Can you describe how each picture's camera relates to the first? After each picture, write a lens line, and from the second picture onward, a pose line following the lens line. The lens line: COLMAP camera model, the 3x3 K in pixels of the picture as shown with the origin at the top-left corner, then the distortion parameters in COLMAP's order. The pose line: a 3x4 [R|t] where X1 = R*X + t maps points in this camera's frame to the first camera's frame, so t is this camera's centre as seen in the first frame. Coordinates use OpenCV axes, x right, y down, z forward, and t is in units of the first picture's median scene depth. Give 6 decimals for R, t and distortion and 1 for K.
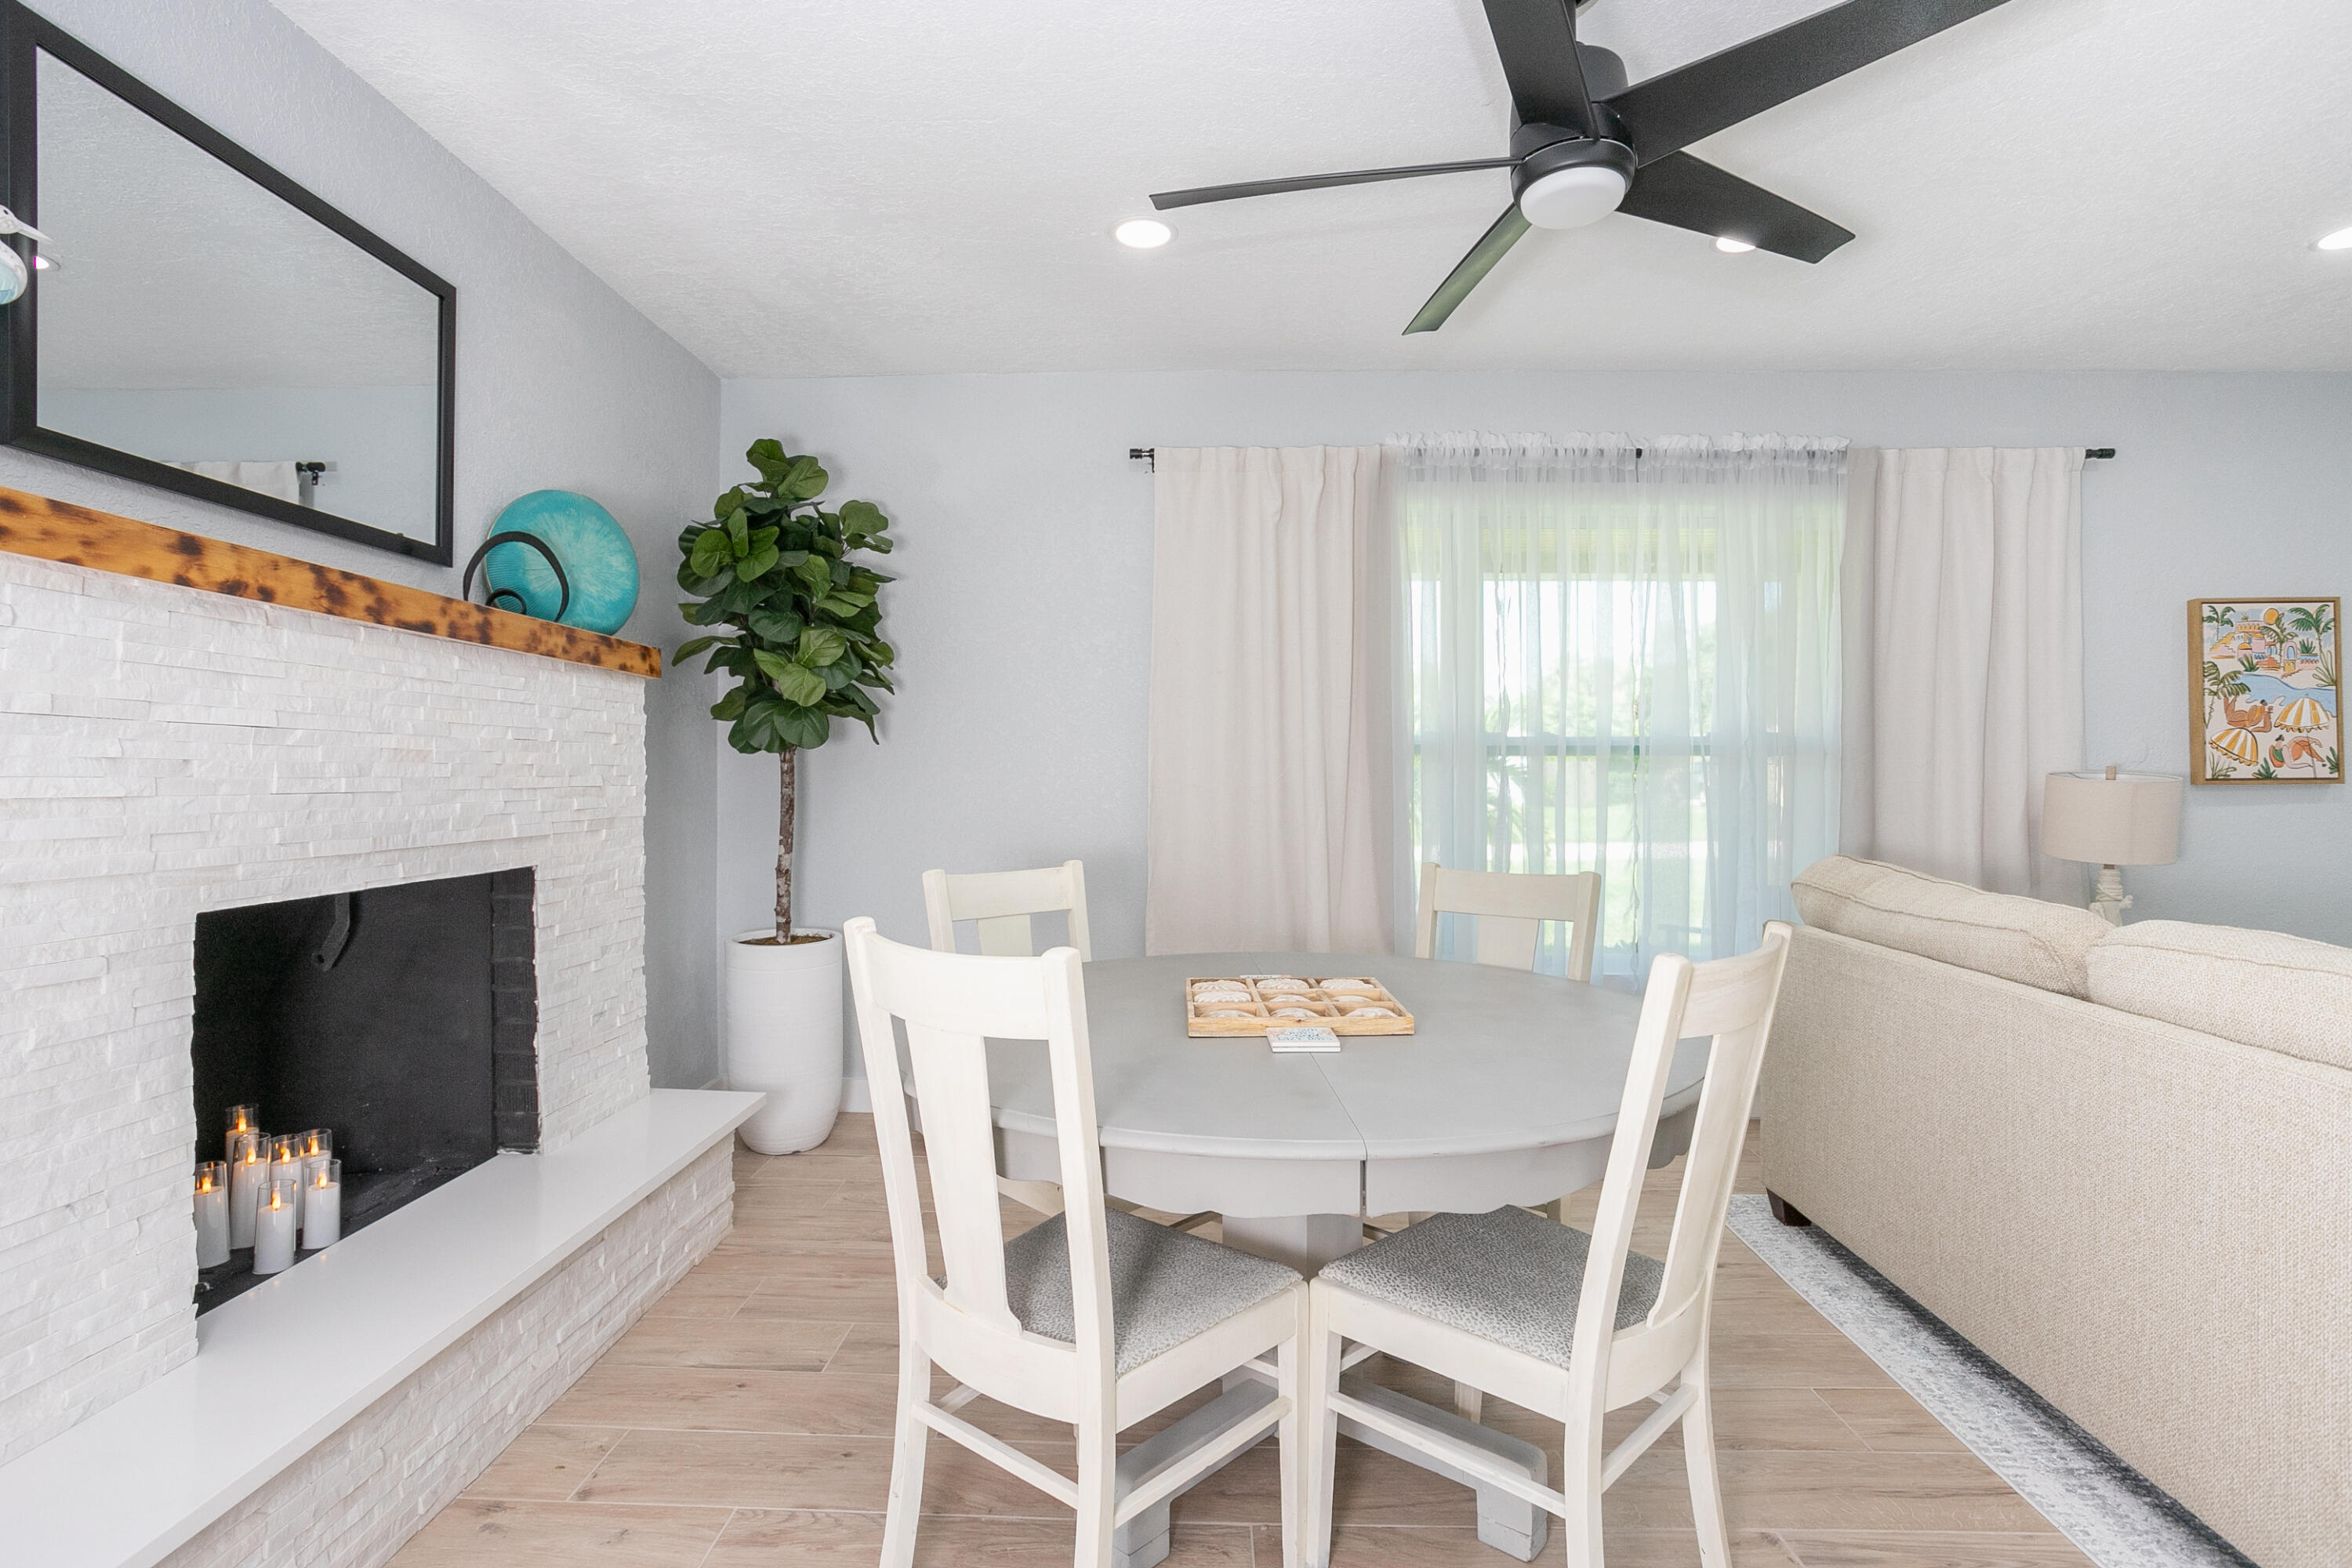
lens RADIAL K [[1166.3, 0, 1189.5], [0, 1166.3, 773.0], [0, 0, 1]] dist [-0.058606, 0.025616]
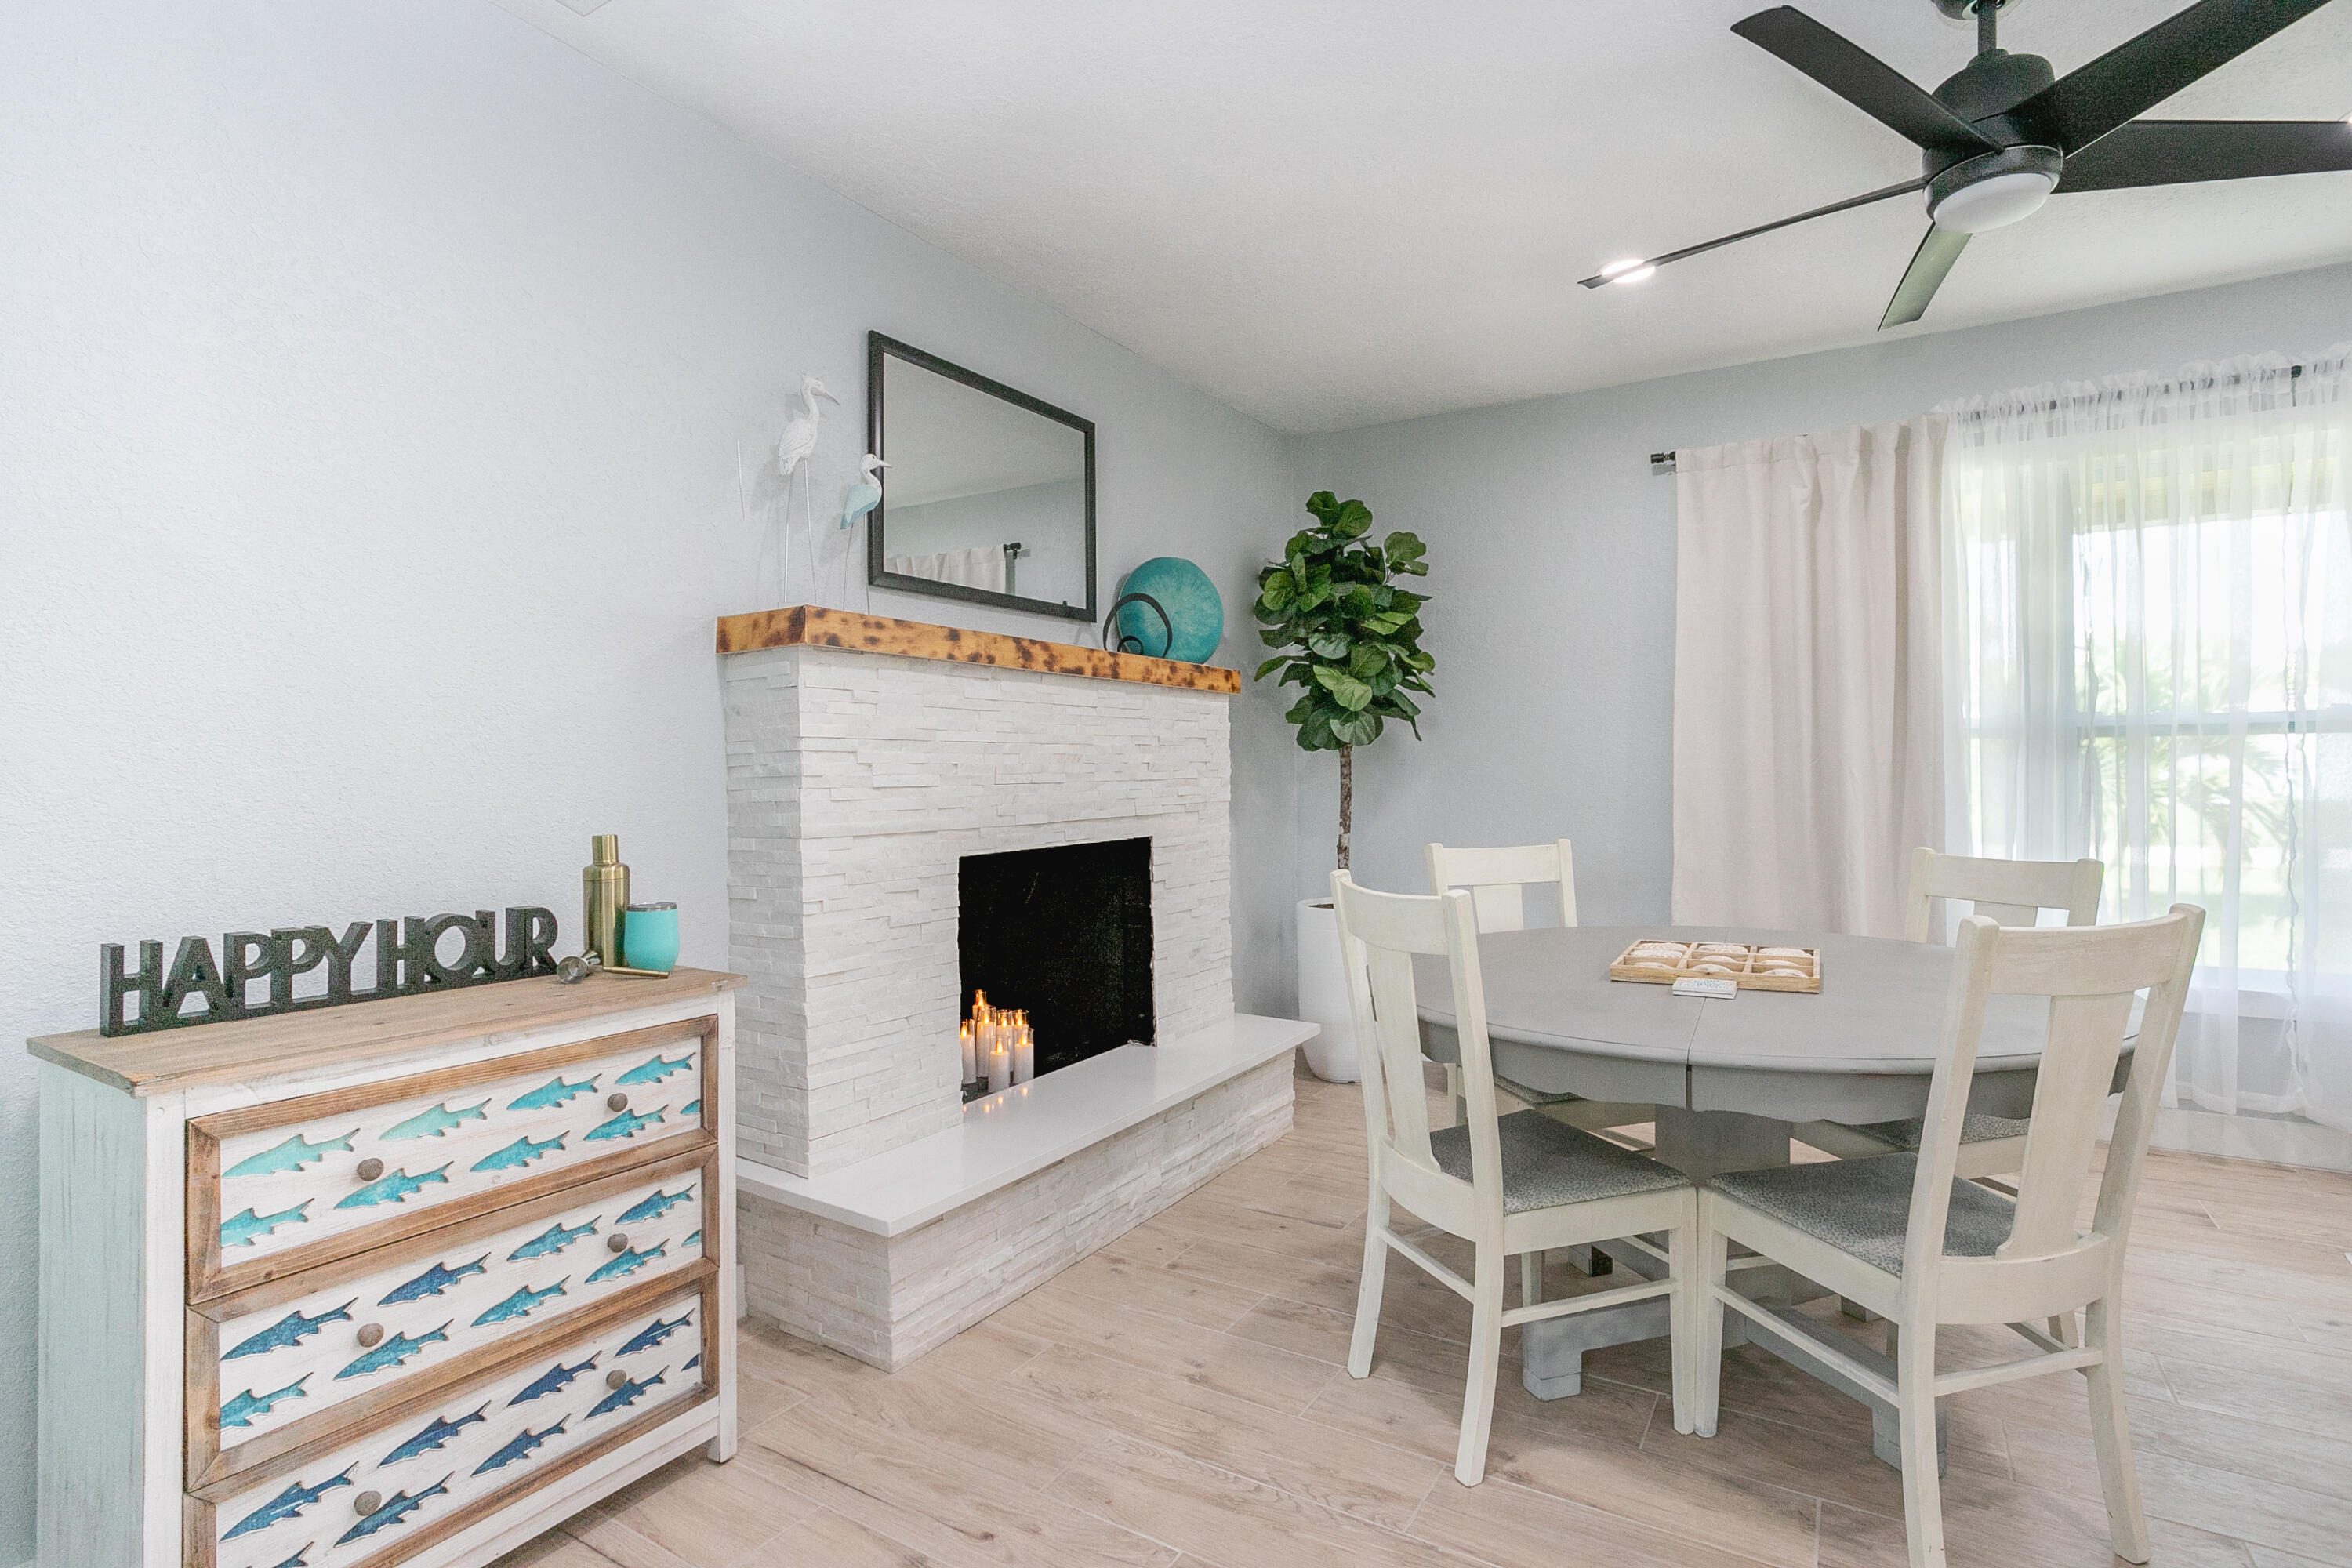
lens RADIAL K [[1166.3, 0, 1171.7], [0, 1166.3, 768.4], [0, 0, 1]] dist [-0.058606, 0.025616]
pose [[0.864842, -0.010844, -0.501927, 0.155998], [0.012443, 0.999923, -0.000162, -0.000275], [0.501890, -0.006106, 0.864910, -0.200056]]
